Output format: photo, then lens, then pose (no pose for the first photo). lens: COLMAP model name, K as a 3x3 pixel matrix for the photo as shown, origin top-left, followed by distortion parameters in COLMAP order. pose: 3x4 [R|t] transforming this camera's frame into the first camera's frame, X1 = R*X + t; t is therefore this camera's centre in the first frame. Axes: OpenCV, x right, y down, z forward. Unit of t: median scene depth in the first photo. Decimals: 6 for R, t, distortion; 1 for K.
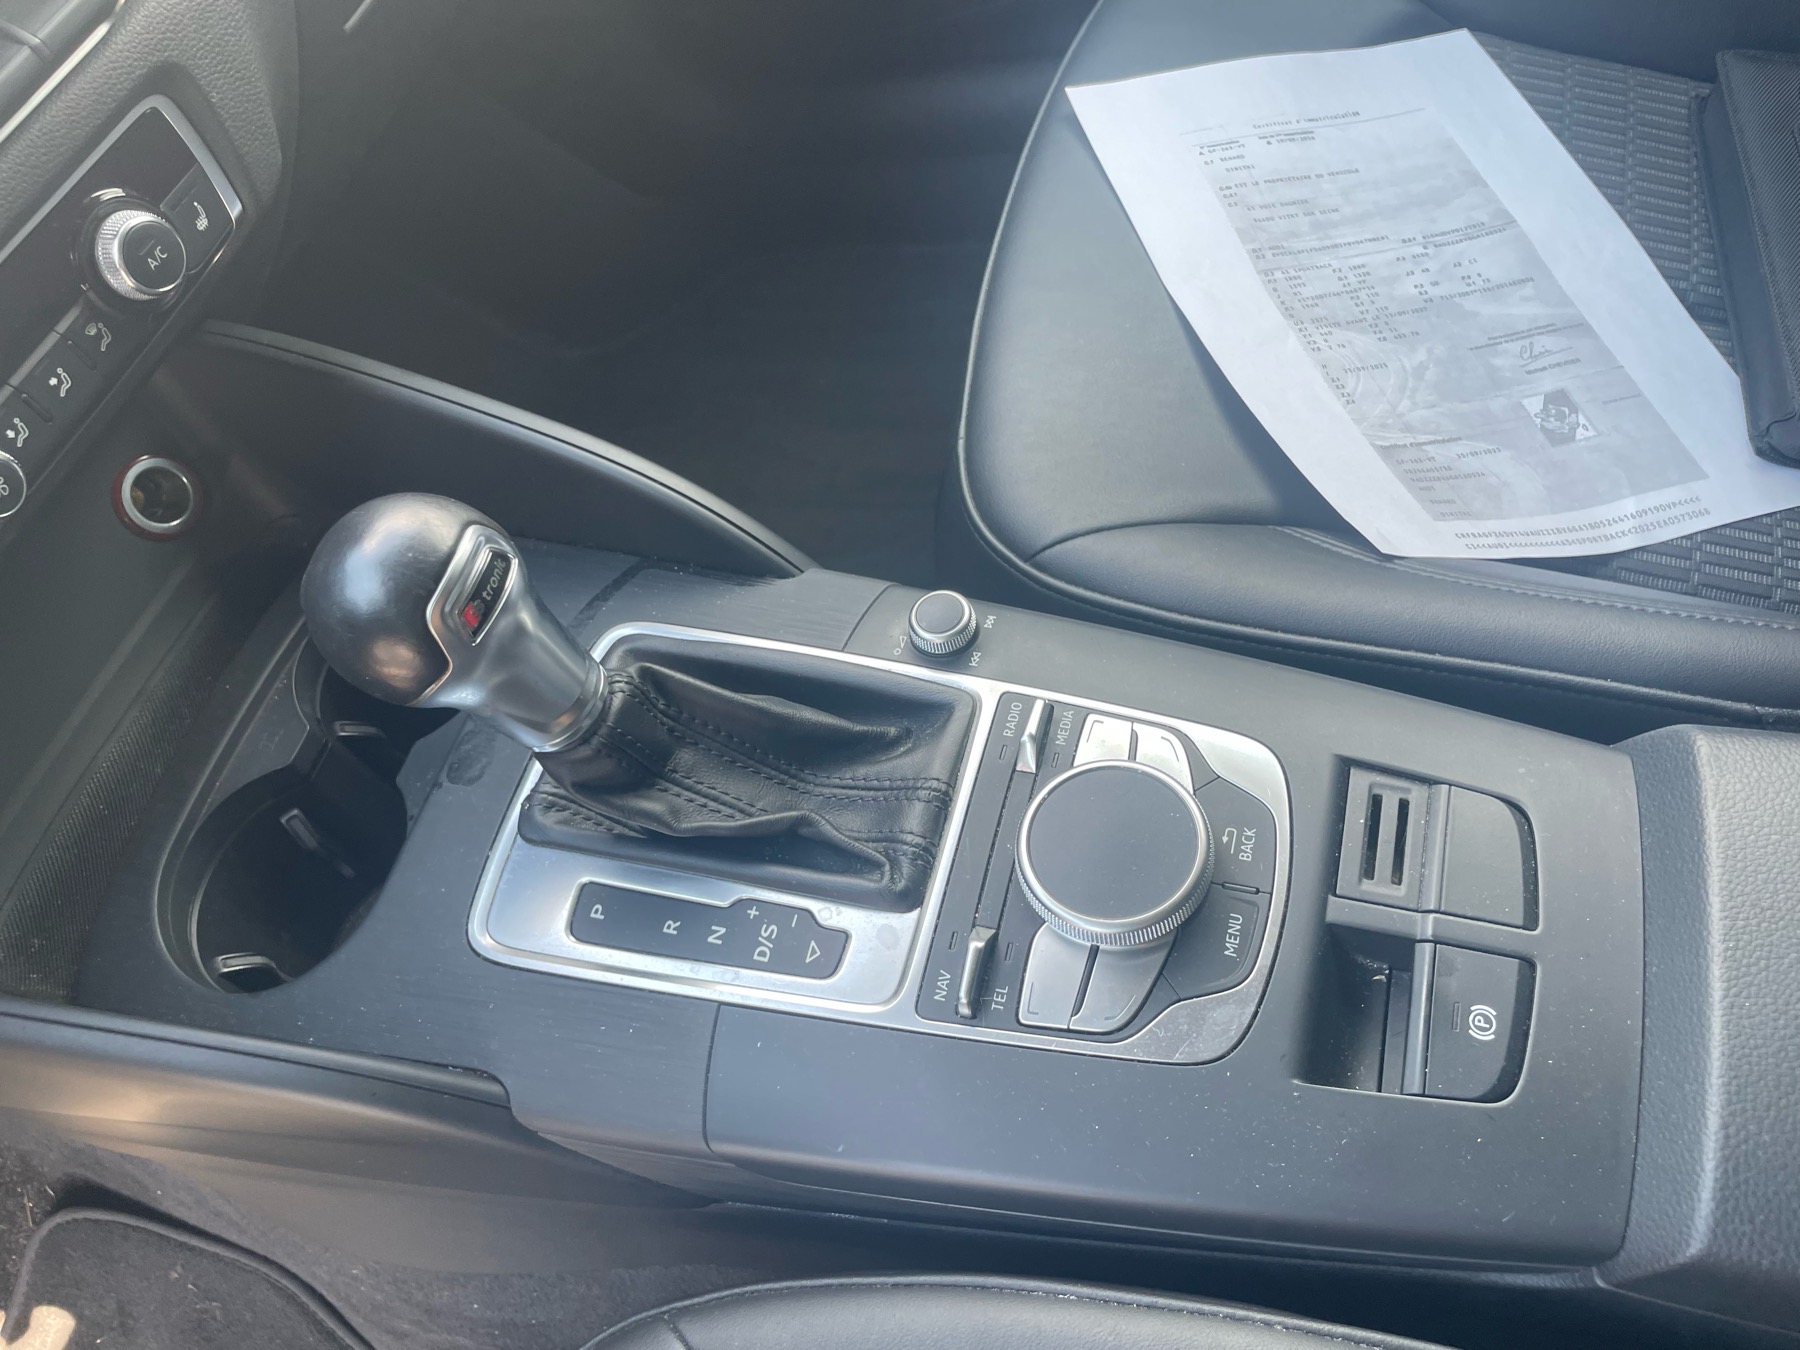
lens RADIAL K [[1371.8, 0, 895.2], [0, 1371.8, 648.5], [0, 0, 1]] dist [0.083318, -0.125750]
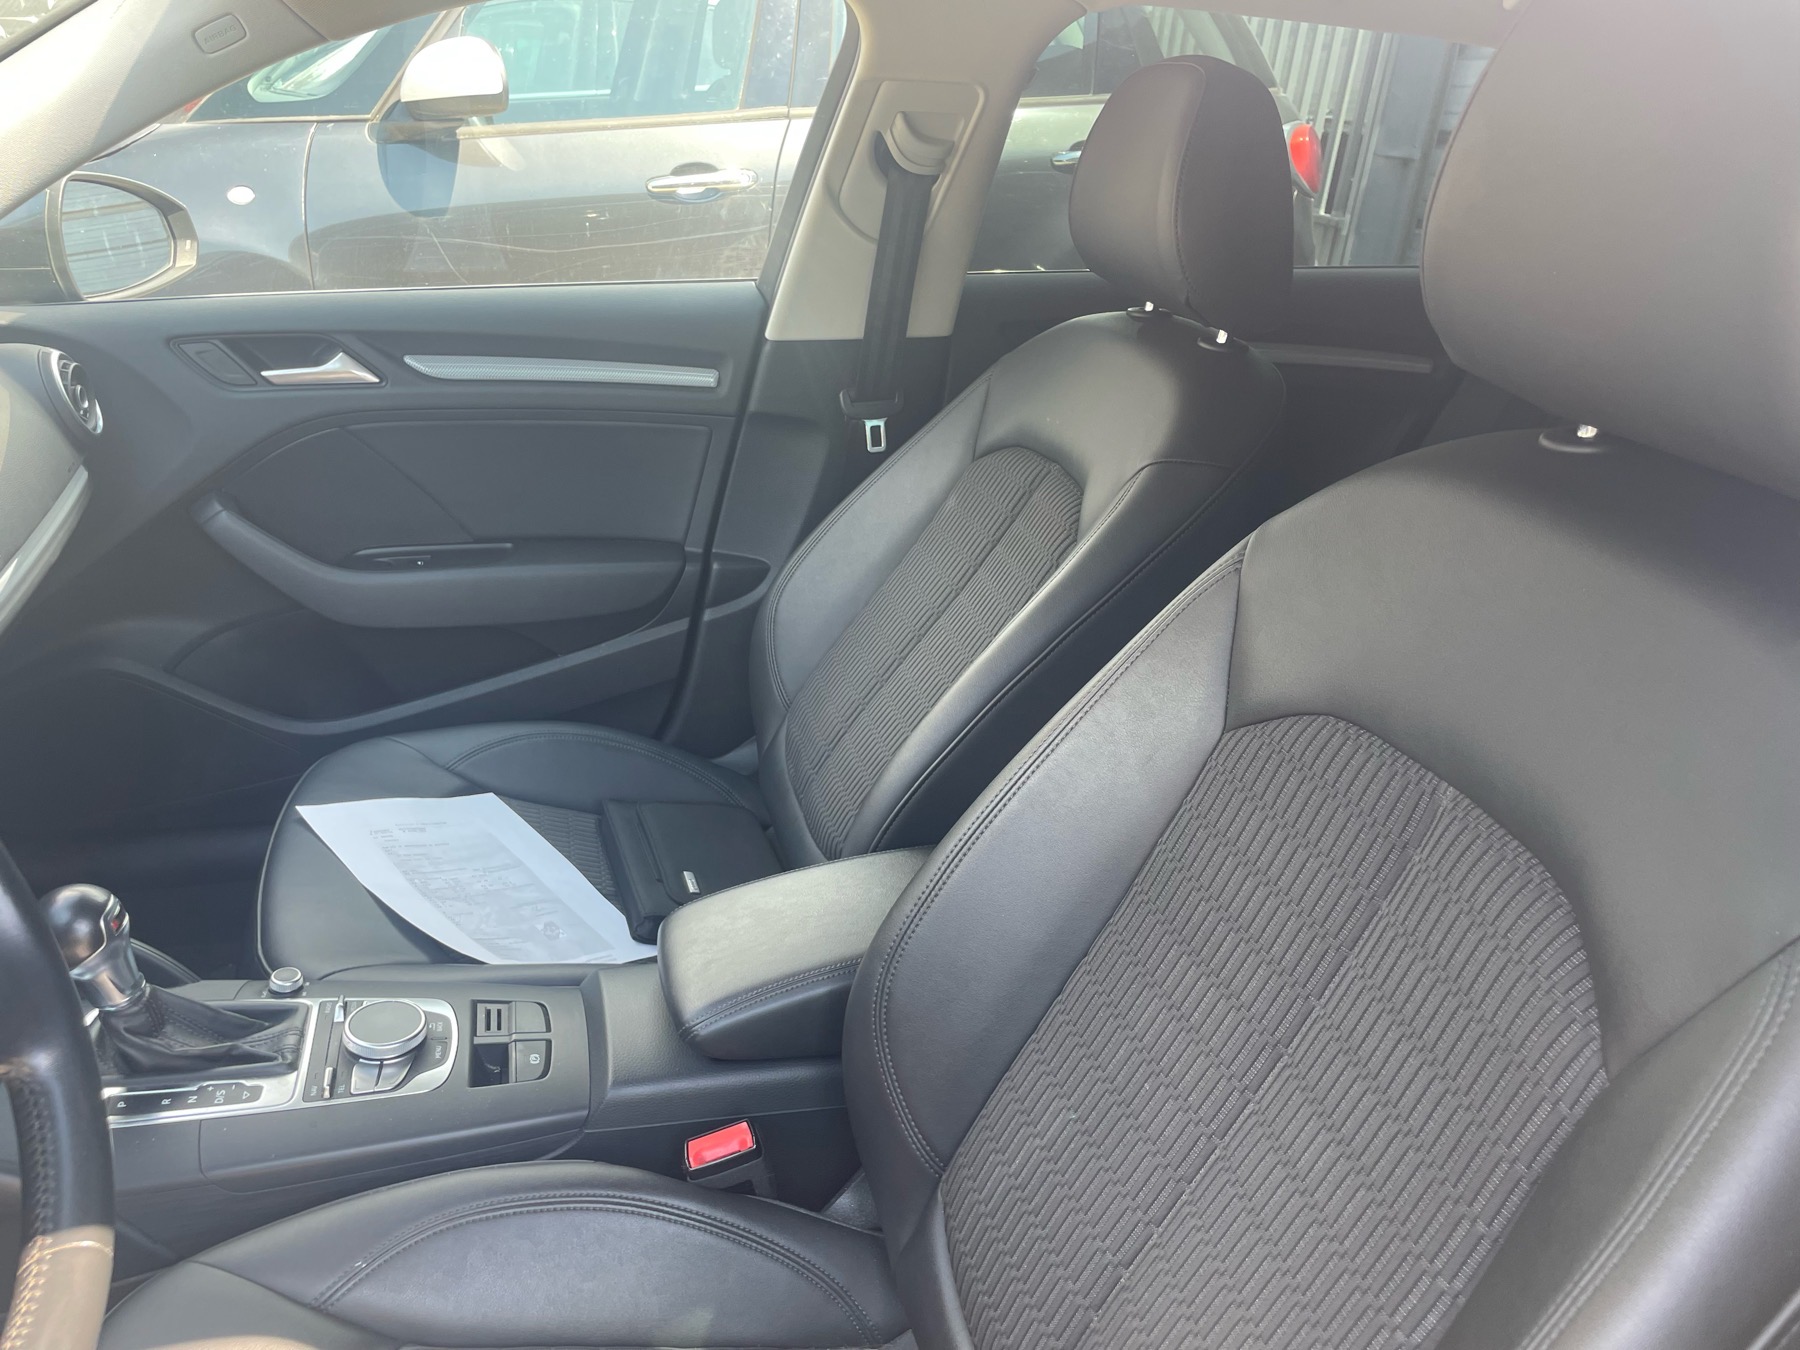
lens RADIAL K [[1377.8, 0, 908.6], [0, 1377.8, 657.8], [0, 0, 1]] dist [0.066836, -0.087960]
pose [[0.802987, 0.096138, 0.588192, -0.571140], [0.262181, 0.829305, -0.493472, 0.990183], [-0.535232, 0.550464, 0.640715, -1.346223]]
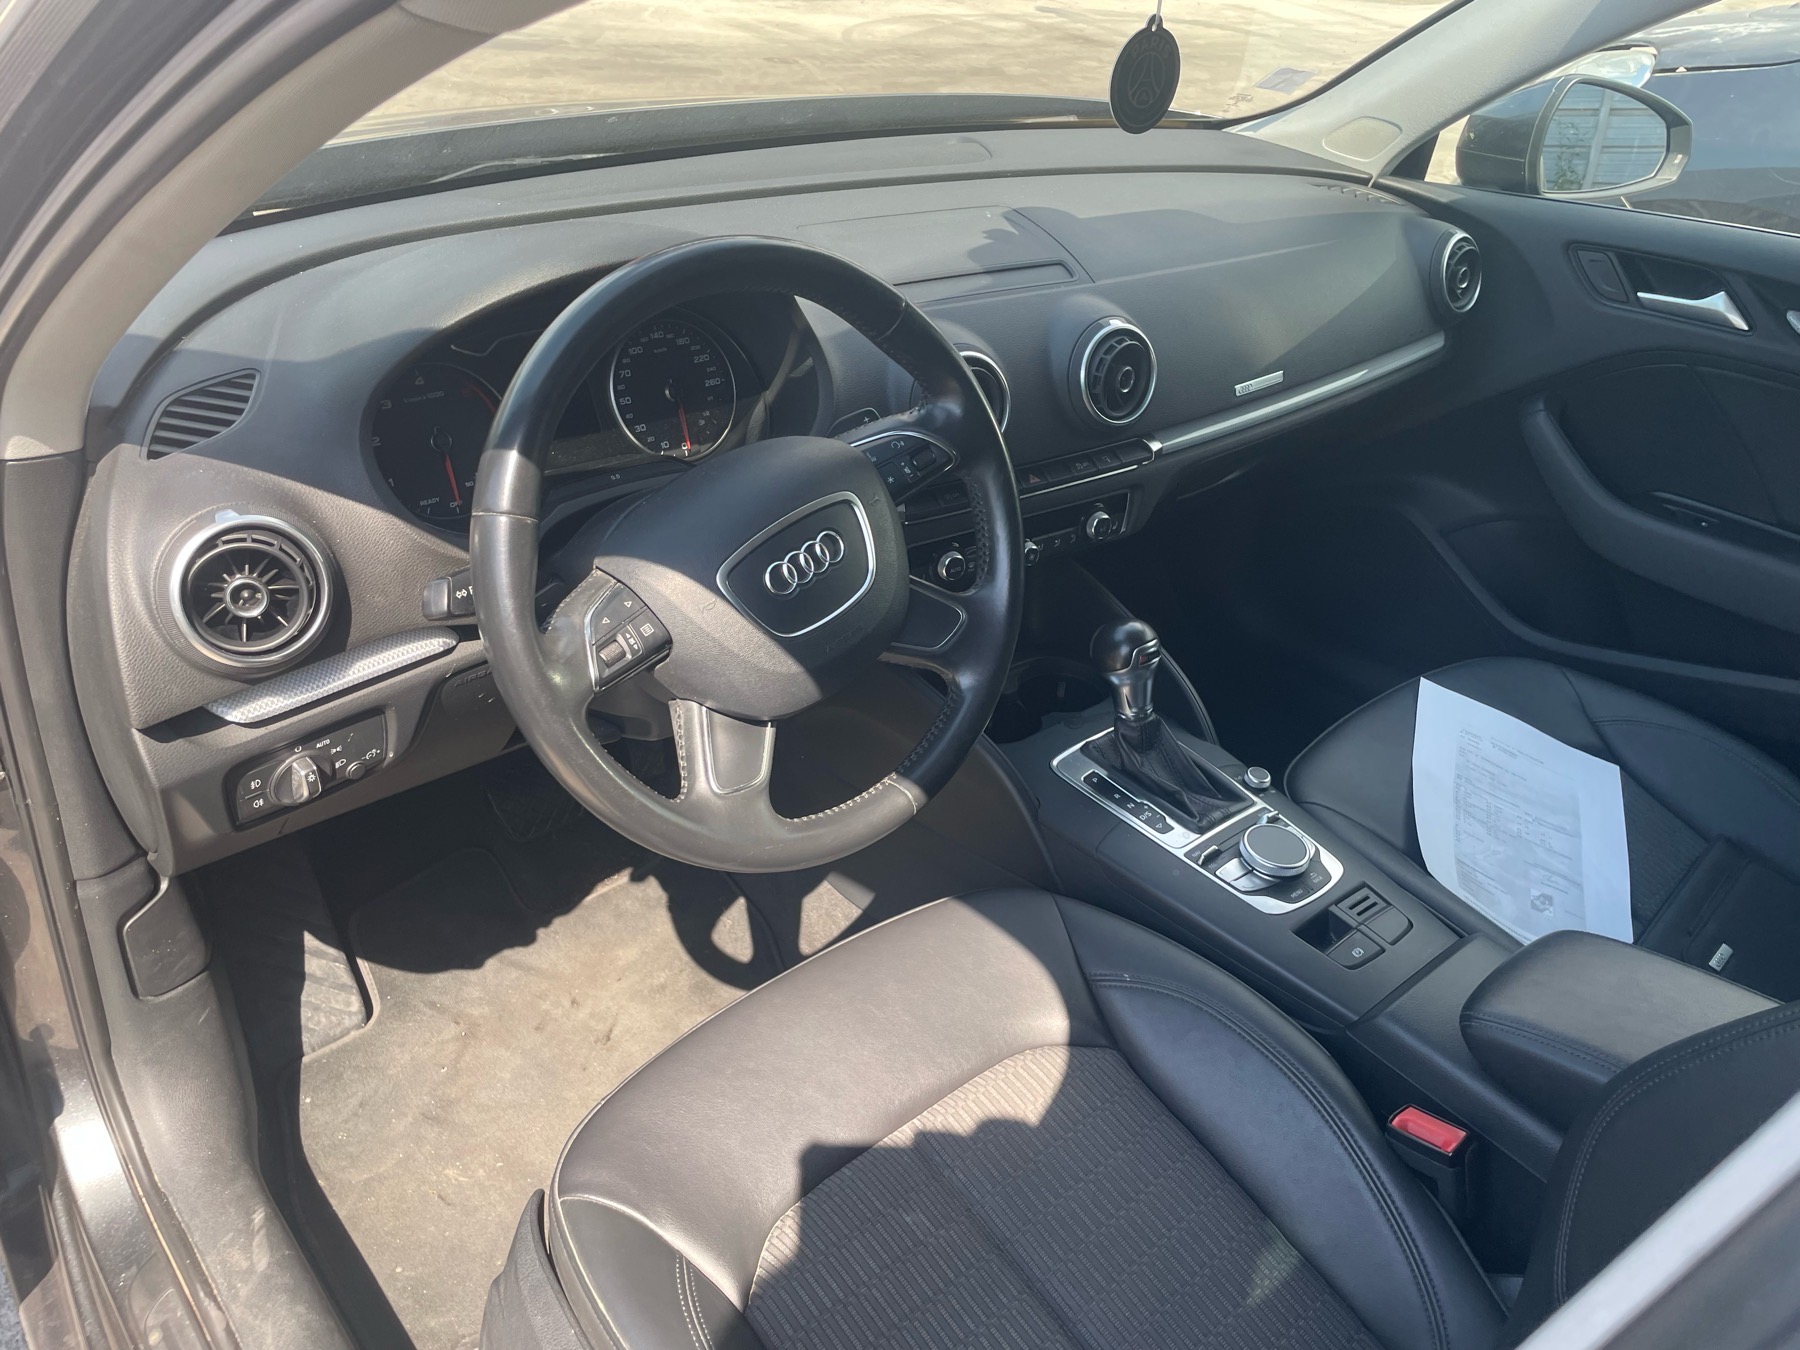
lens RADIAL K [[1363.2, 0, 900.7], [0, 1363.2, 670.4], [0, 0, 1]] dist [0.107953, -0.175457]
pose [[0.791336, 0.536845, -0.292550, 0.165284], [-0.603670, 0.761858, -0.234851, 0.926460], [0.096804, 0.362450, 0.926962, -1.712000]]
